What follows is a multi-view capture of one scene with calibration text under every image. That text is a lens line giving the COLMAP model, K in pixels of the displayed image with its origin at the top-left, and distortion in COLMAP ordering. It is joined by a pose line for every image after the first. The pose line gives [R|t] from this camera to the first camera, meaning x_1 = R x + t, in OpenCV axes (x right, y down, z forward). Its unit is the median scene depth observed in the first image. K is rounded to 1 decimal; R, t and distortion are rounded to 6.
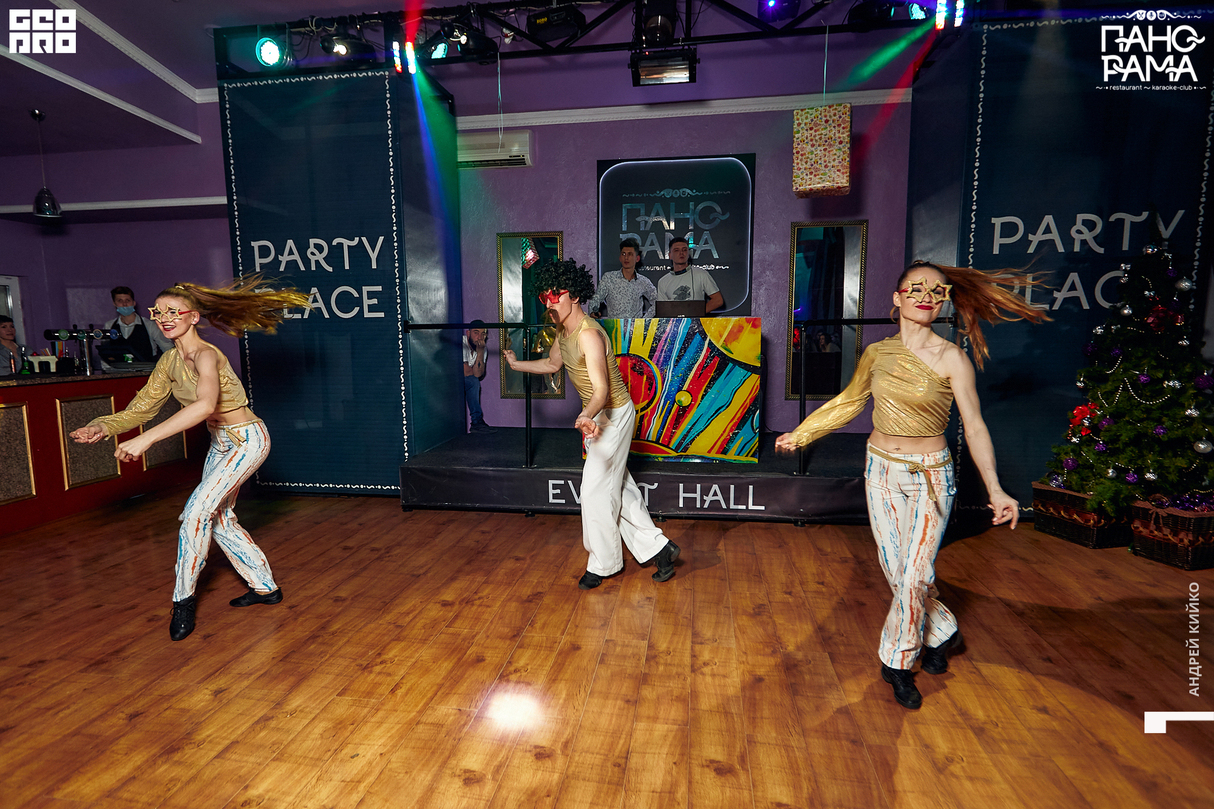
lens RADIAL K [[631.5, 0, 604.0], [0, 631.5, 444.5], [0, 0, 1]] dist [0.004367, -0.001831]
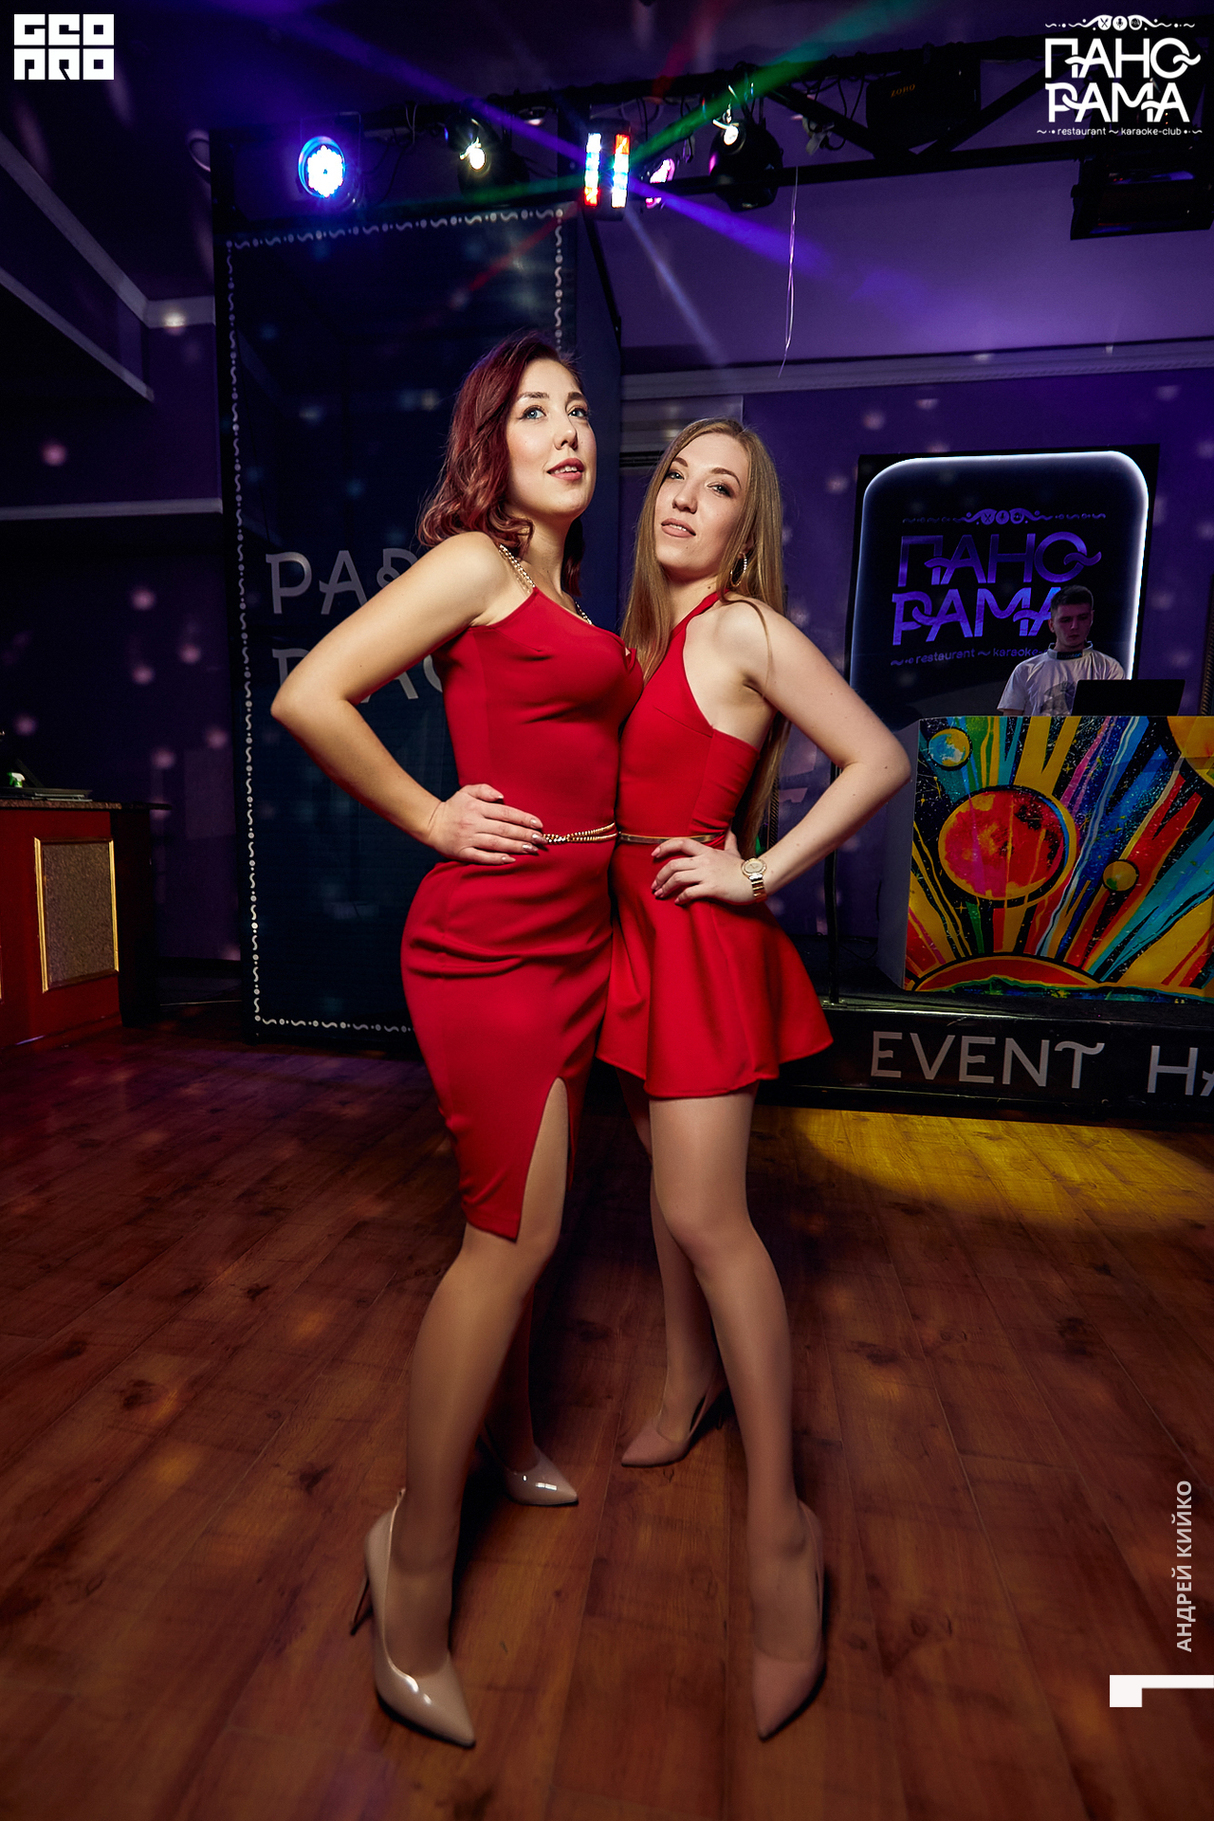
lens RADIAL K [[836.2, 0, 600.7], [0, 836.2, 963.3], [0, 0, 1]] dist [0.000229, -0.000480]
pose [[0.999669, 0.025077, 0.005760, -0.295611], [-0.025048, 0.999674, -0.004897, 0.011355], [-0.005881, 0.004751, 0.999971, 0.332935]]
